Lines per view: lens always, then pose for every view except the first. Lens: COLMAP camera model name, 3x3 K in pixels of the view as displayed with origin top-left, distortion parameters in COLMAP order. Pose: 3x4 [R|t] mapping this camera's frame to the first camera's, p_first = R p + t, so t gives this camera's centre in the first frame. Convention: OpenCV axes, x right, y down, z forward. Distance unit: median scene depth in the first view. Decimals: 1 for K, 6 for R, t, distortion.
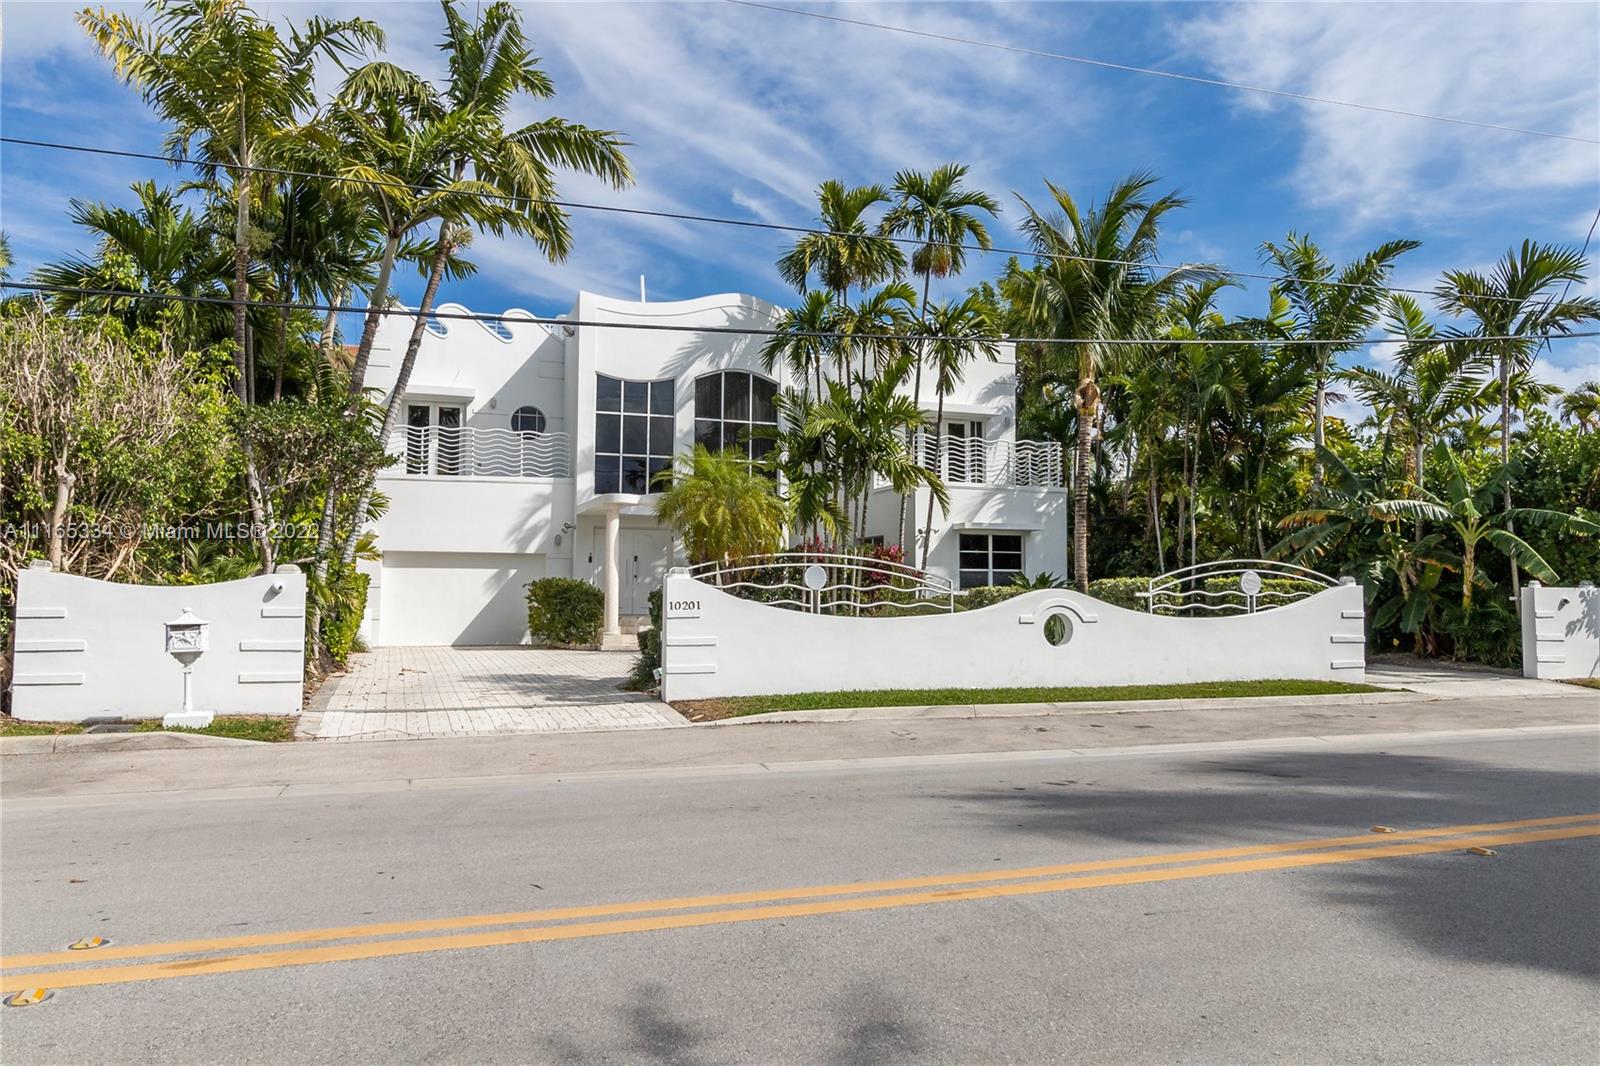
lens RADIAL K [[1180.1, 0, 795.5], [0, 1180.1, 536.1], [0, 0, 1]] dist [0.002738, 0.000416]
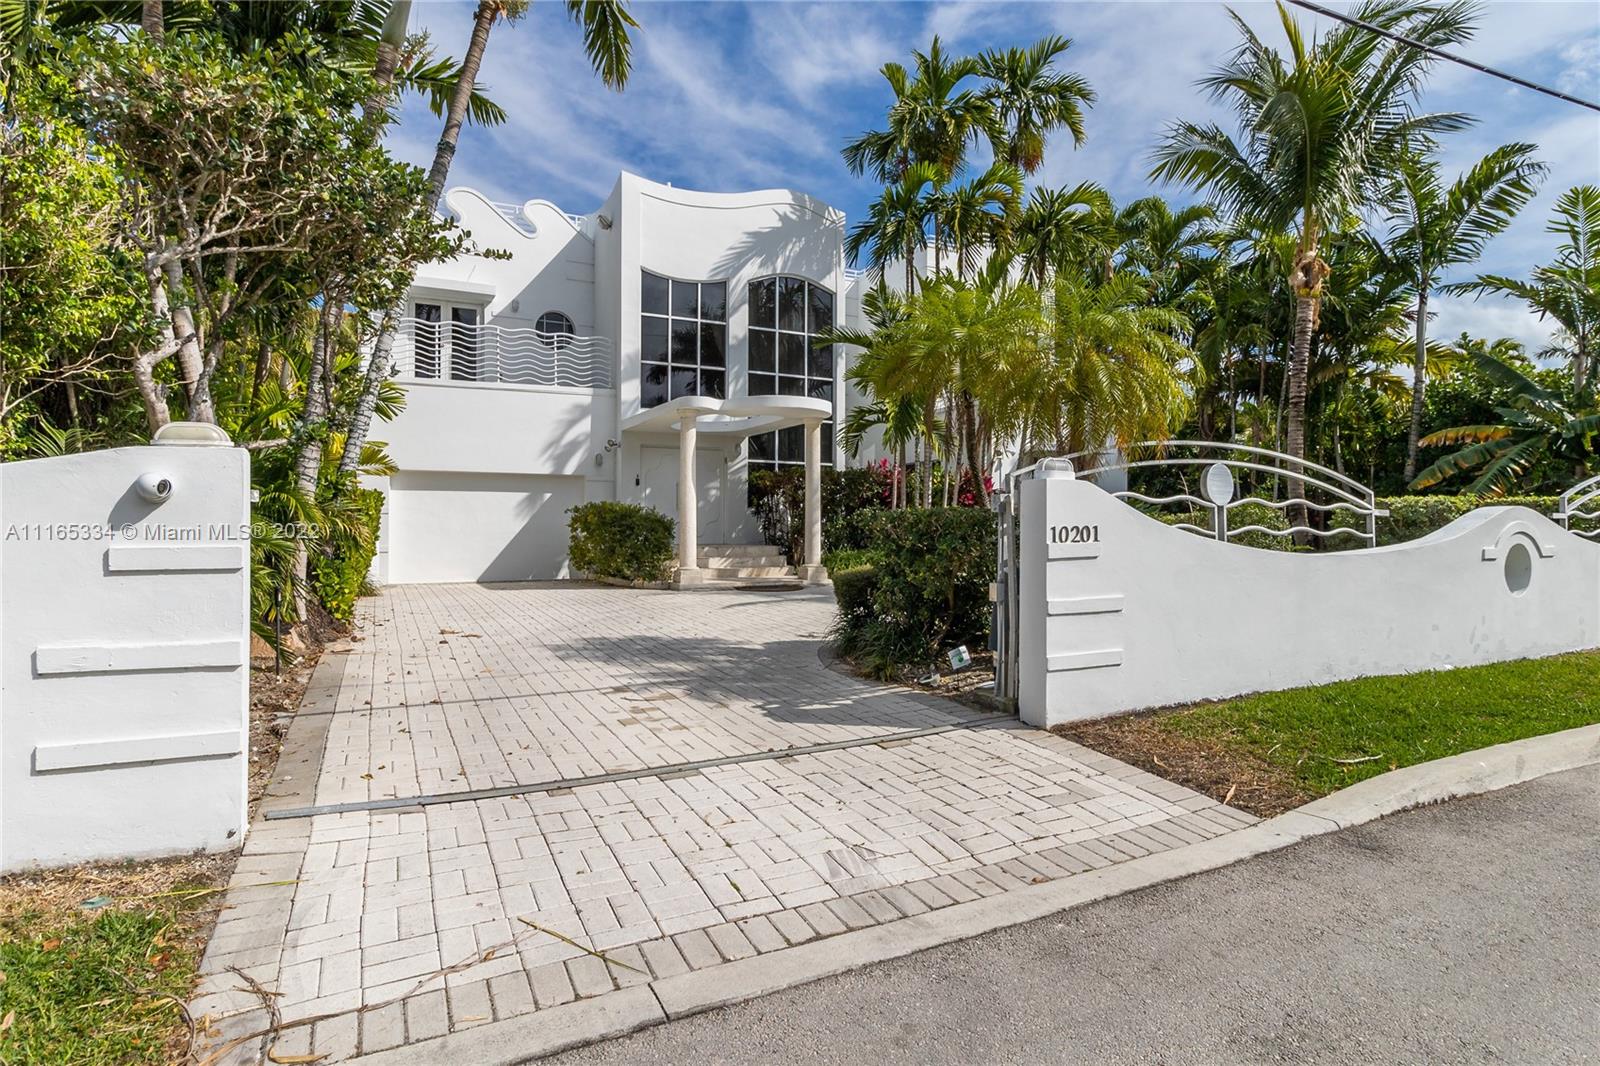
lens RADIAL K [[867.0, 0, 800.0], [0, 867.0, 533.0], [0, 0, 1]] dist [-0.002850, 0.000687]
pose [[0.992114, -0.003835, 0.125277, -0.137527], [-0.003484, 0.998302, 0.058143, 0.020132], [-0.125288, -0.058121, 0.990417, 0.351163]]
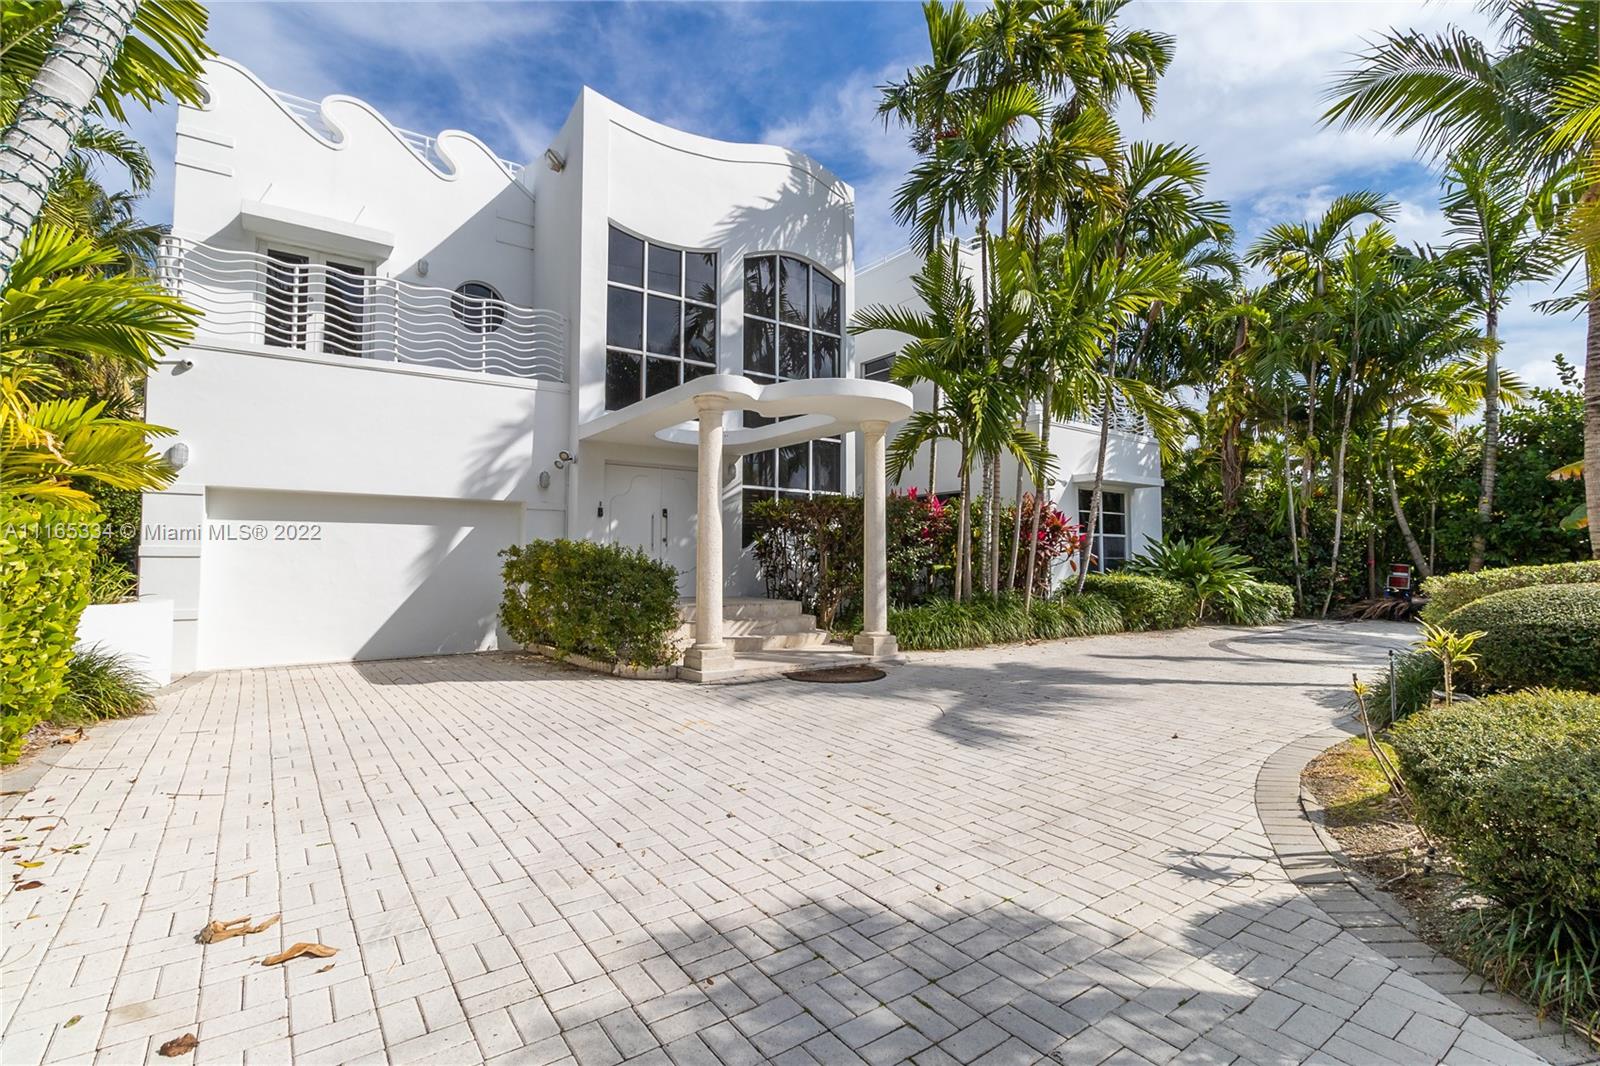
lens RADIAL K [[749.3, 0, 792.0], [0, 749.3, 524.2], [0, 0, 1]] dist [-0.002061, -0.000401]
pose [[0.959137, 0.011659, 0.282701, -0.192264], [-0.012275, 0.999925, 0.000409, 0.025310], [-0.282675, -0.003863, 0.959208, 0.601446]]
